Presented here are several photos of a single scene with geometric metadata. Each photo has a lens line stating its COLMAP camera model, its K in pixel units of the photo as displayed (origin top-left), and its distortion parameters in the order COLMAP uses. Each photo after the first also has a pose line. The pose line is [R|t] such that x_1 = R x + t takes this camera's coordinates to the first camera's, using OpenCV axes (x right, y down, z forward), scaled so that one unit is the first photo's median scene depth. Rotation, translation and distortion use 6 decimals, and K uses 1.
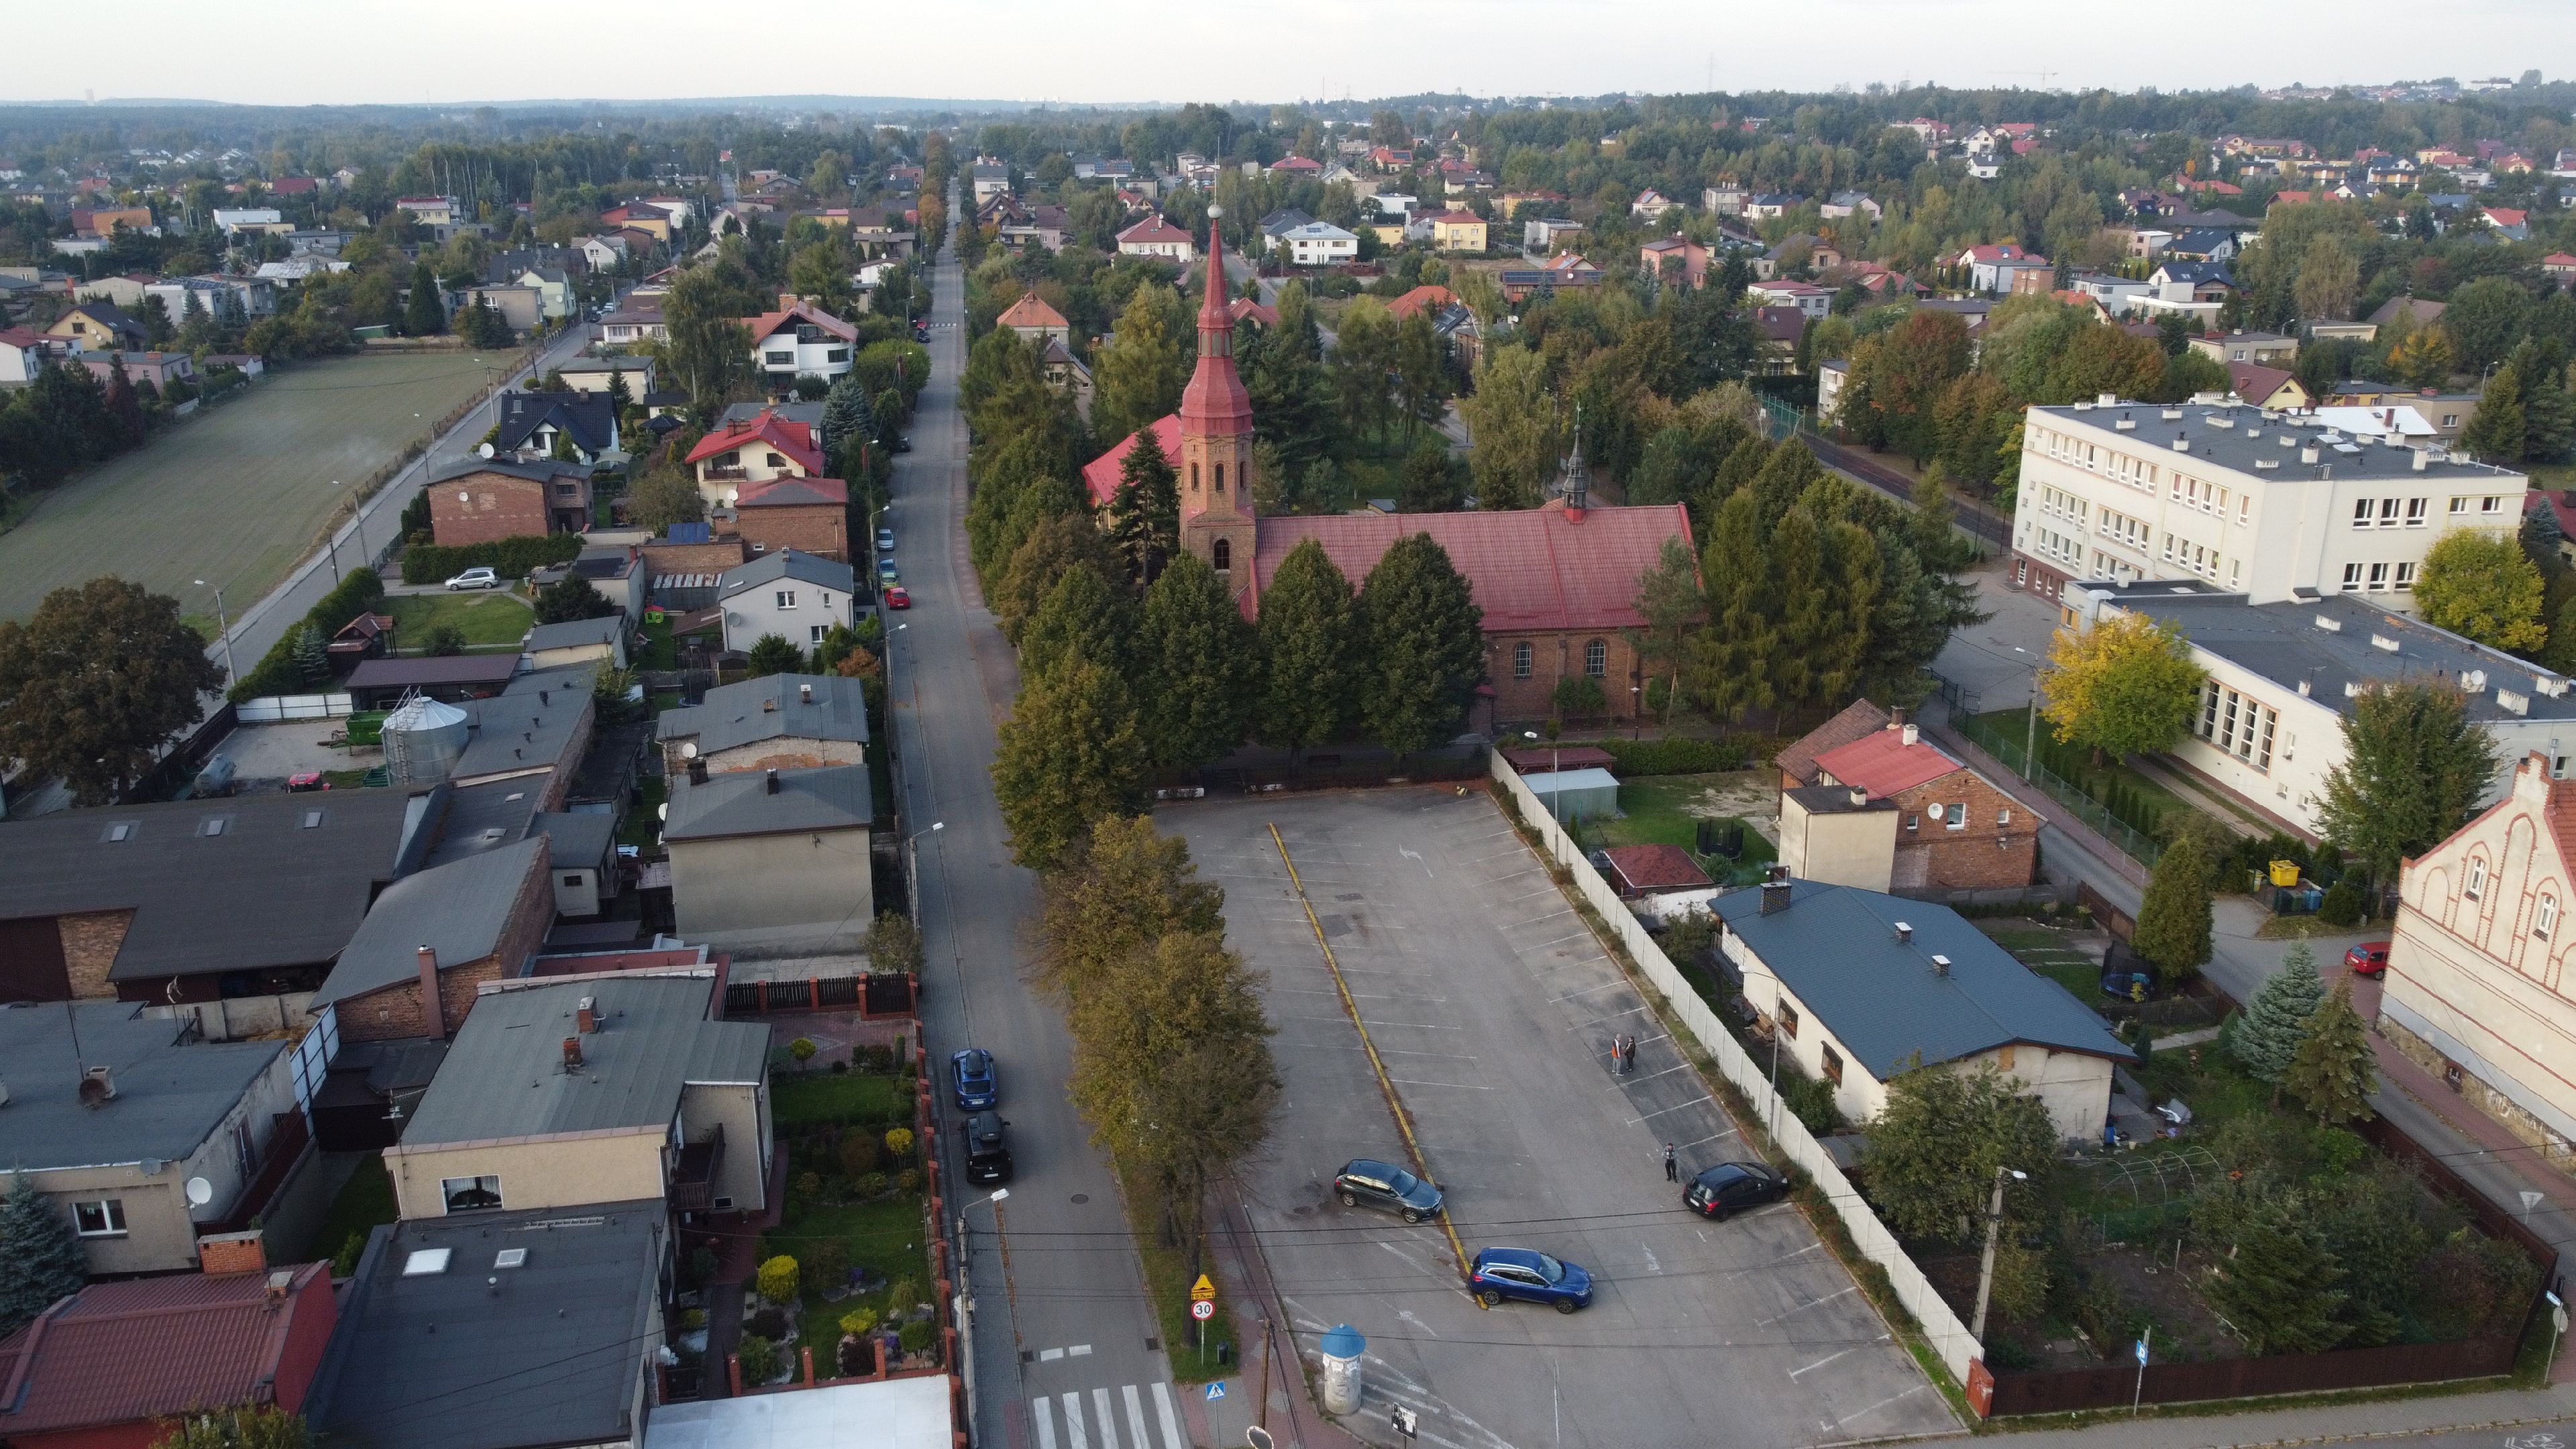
lens RADIAL K [[1952.8, 0, 1291.3], [0, 1952.8, 708.9], [0, 0, 1]] dist [-0.000668, -0.002899]
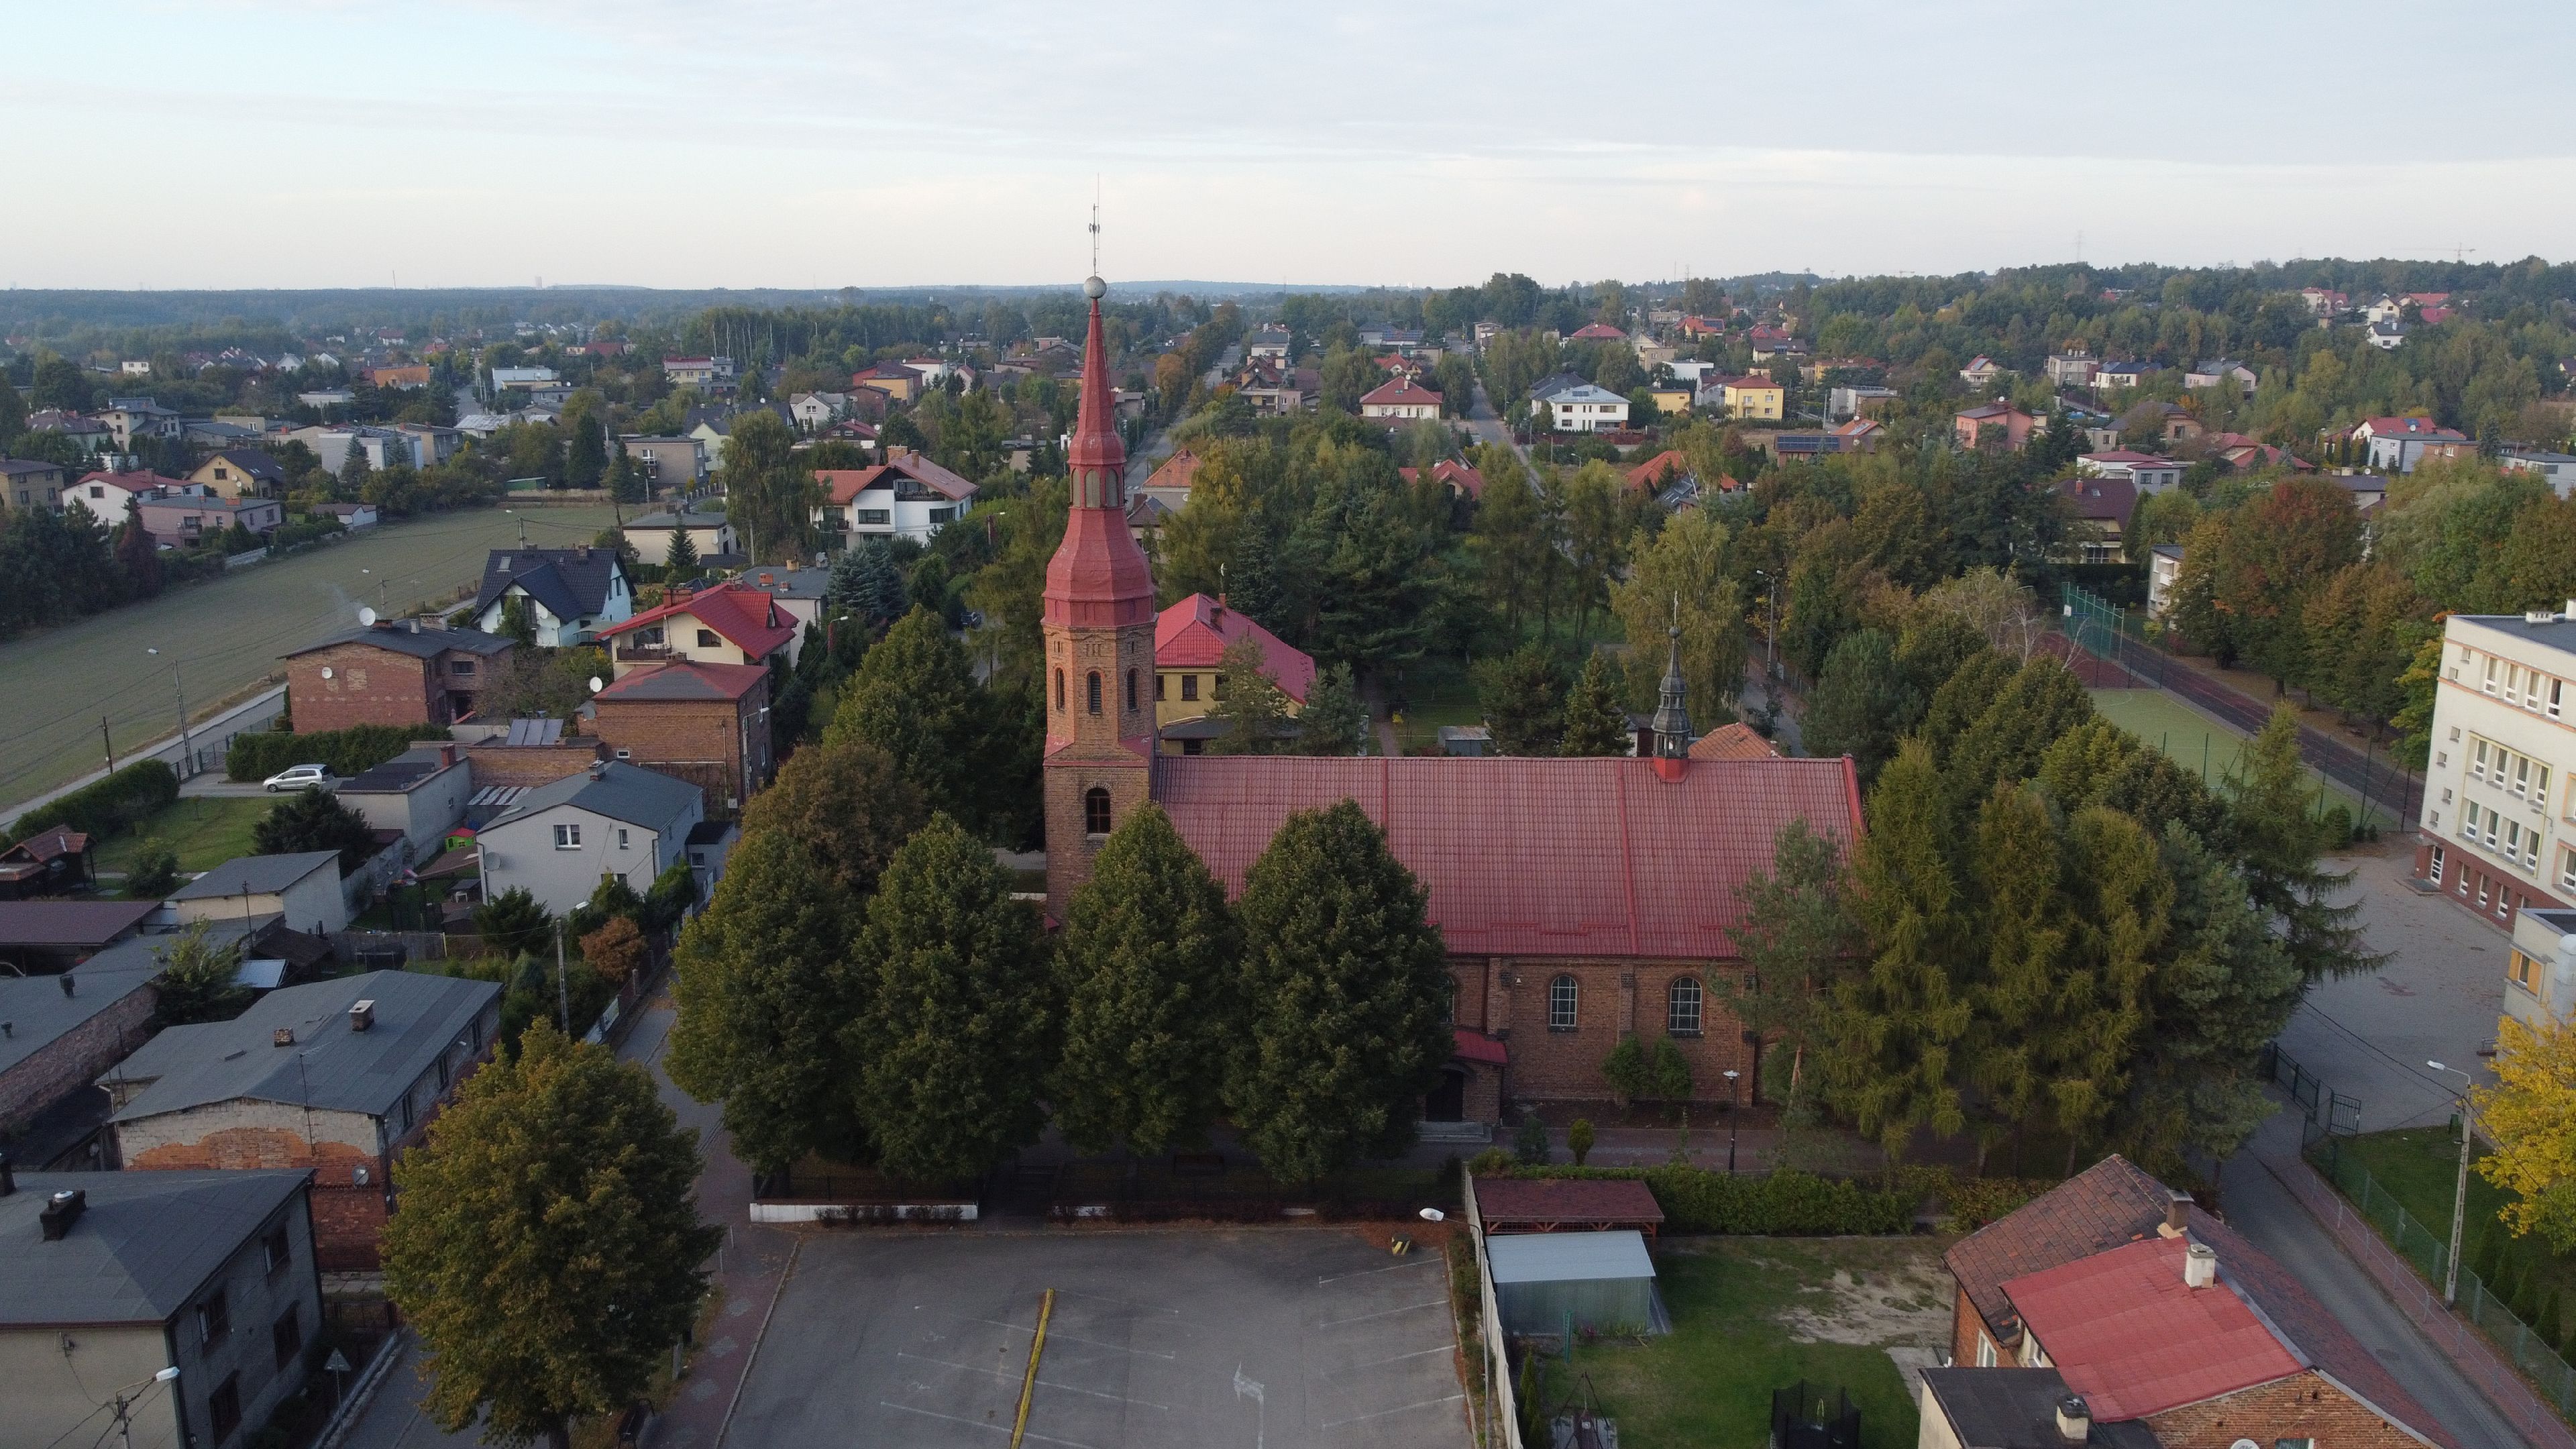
lens RADIAL K [[1952.8, 0, 1291.3], [0, 1952.8, 708.9], [0, 0, 1]] dist [-0.000668, -0.002899]
pose [[0.984507, 0.035589, -0.171694, 0.133328], [-0.050760, 0.995105, -0.084792, -0.059102], [0.167835, 0.092193, 0.981495, 0.360791]]
